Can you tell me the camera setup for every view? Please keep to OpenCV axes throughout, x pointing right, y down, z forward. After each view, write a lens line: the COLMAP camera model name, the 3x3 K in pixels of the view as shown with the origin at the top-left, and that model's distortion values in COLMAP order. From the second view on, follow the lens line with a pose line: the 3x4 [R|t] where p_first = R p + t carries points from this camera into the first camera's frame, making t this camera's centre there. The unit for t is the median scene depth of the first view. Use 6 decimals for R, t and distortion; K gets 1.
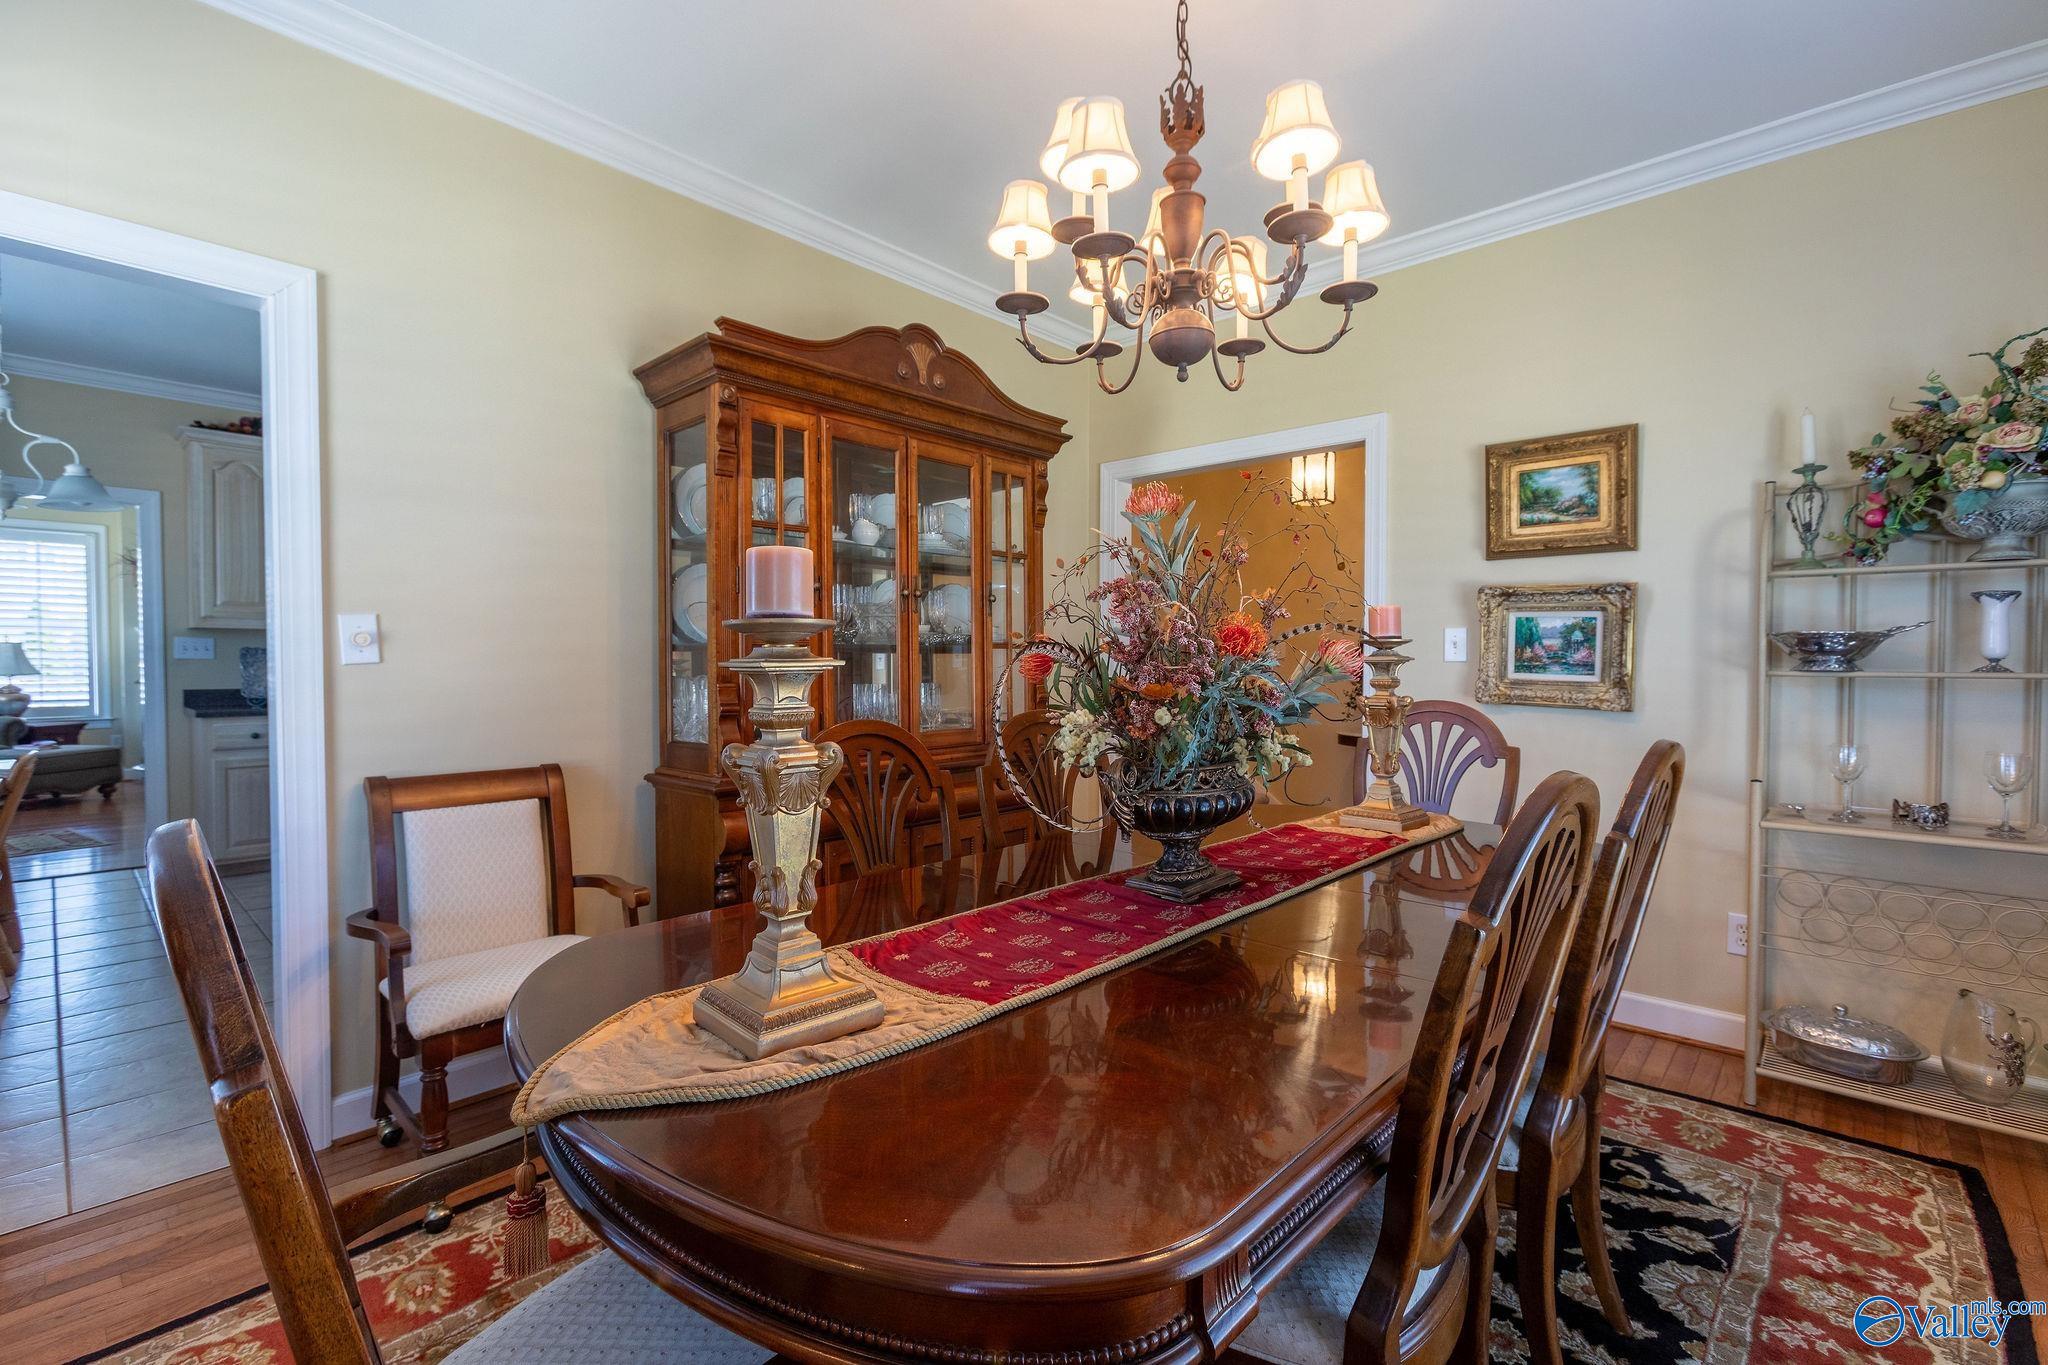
lens RADIAL K [[946.7, 0, 1031.4], [0, 946.7, 683.1], [0, 0, 1]] dist [-0.026774, 0.013839]
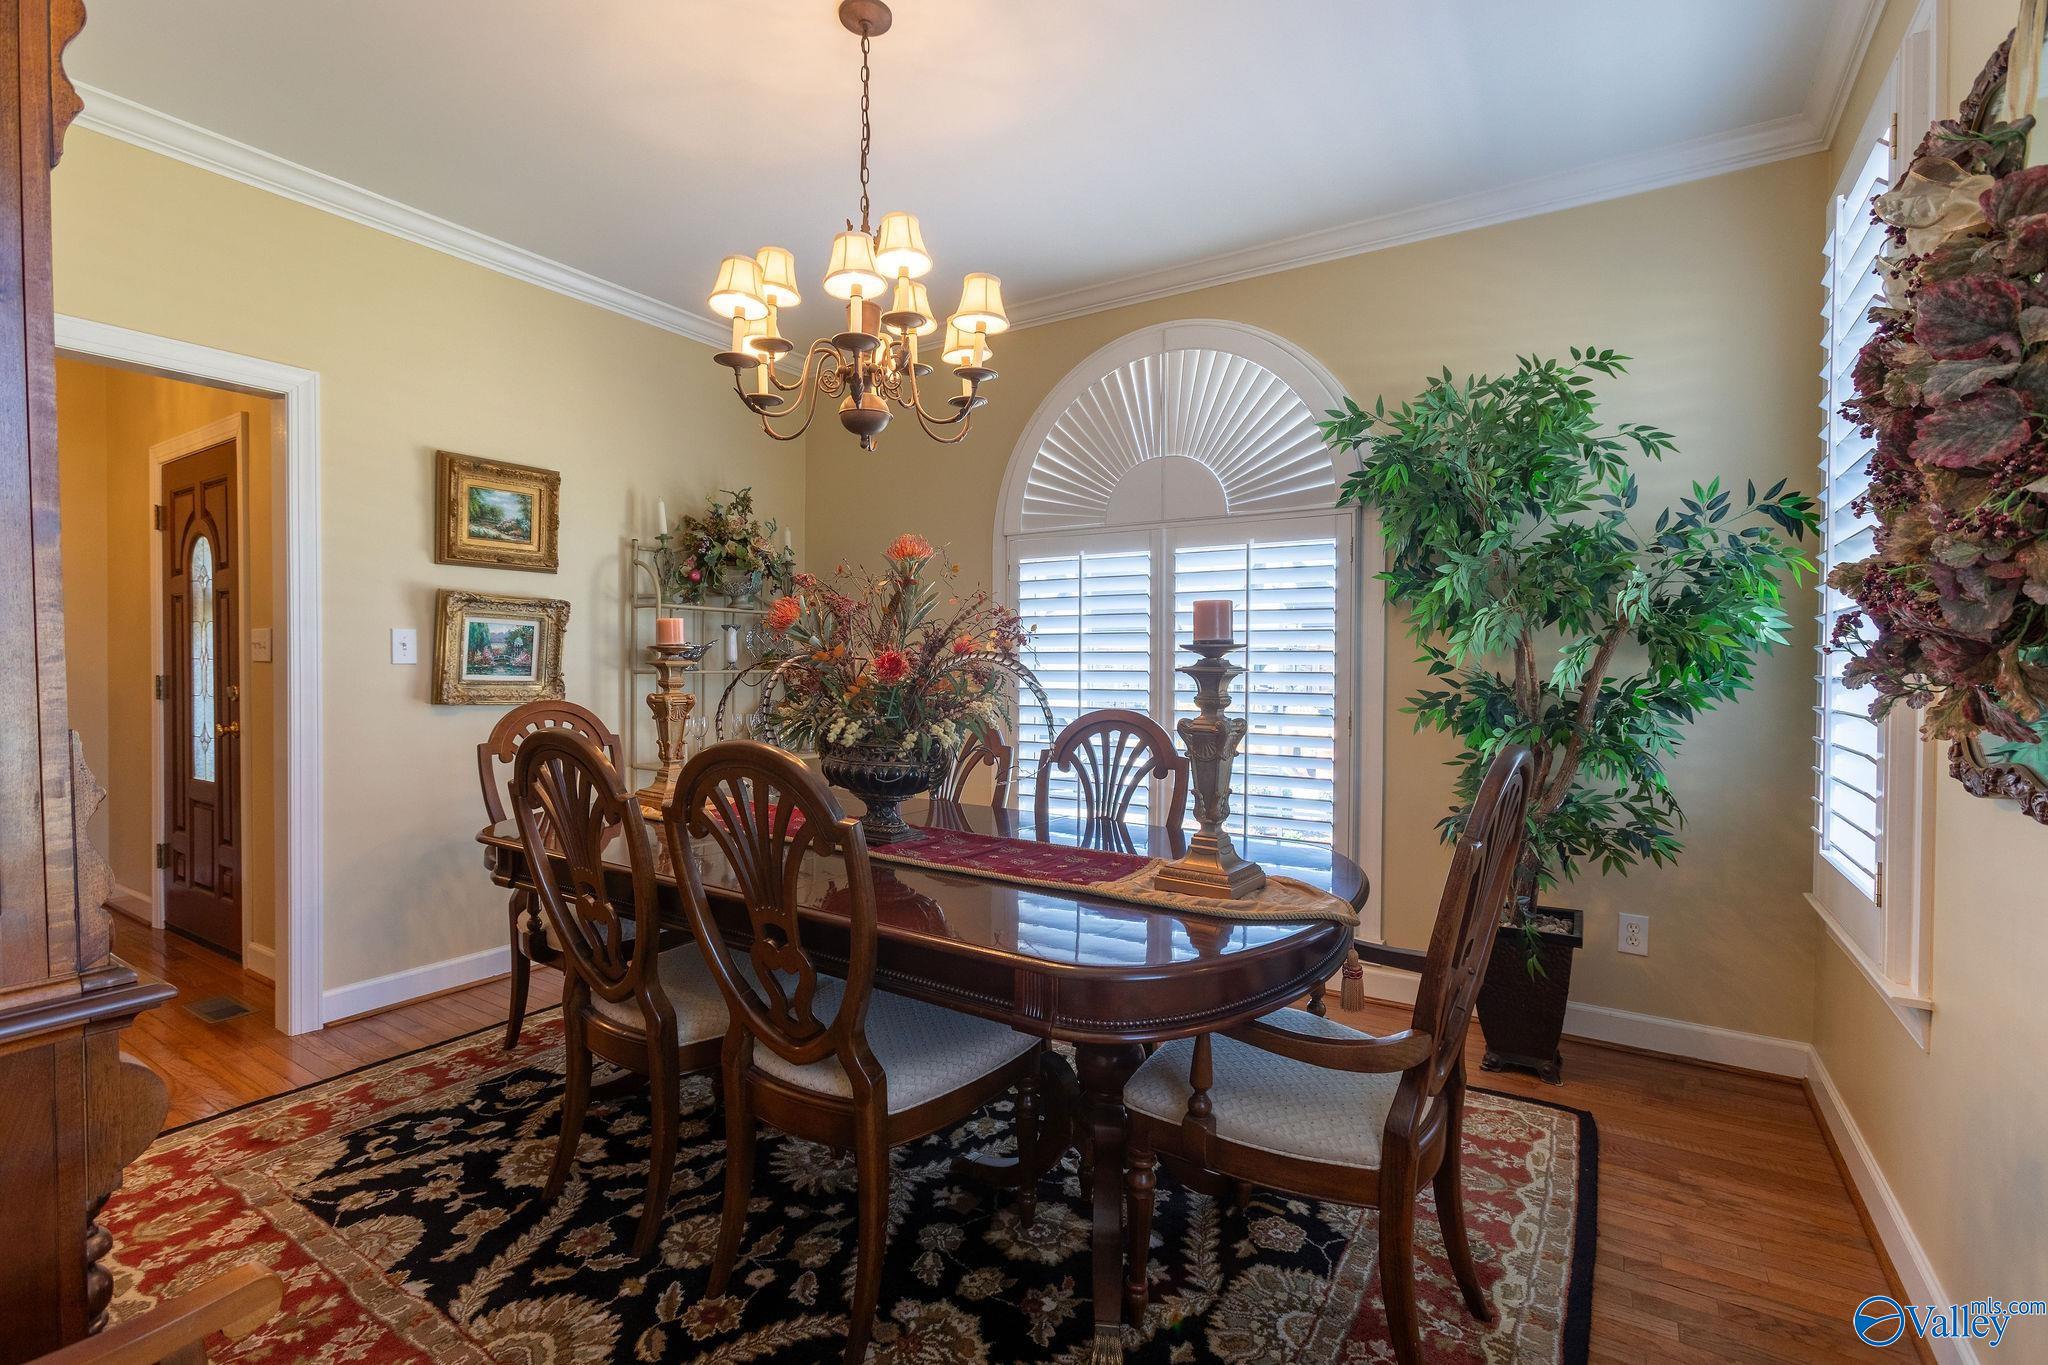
lens RADIAL K [[946.7, 0, 1031.4], [0, 946.7, 683.1], [0, 0, 1]] dist [-0.026774, 0.013839]
pose [[-0.174505, -0.018670, 0.984479, -0.658689], [0.015445, 0.999645, 0.021695, -0.014649], [-0.984535, 0.018991, -0.174154, 0.578313]]
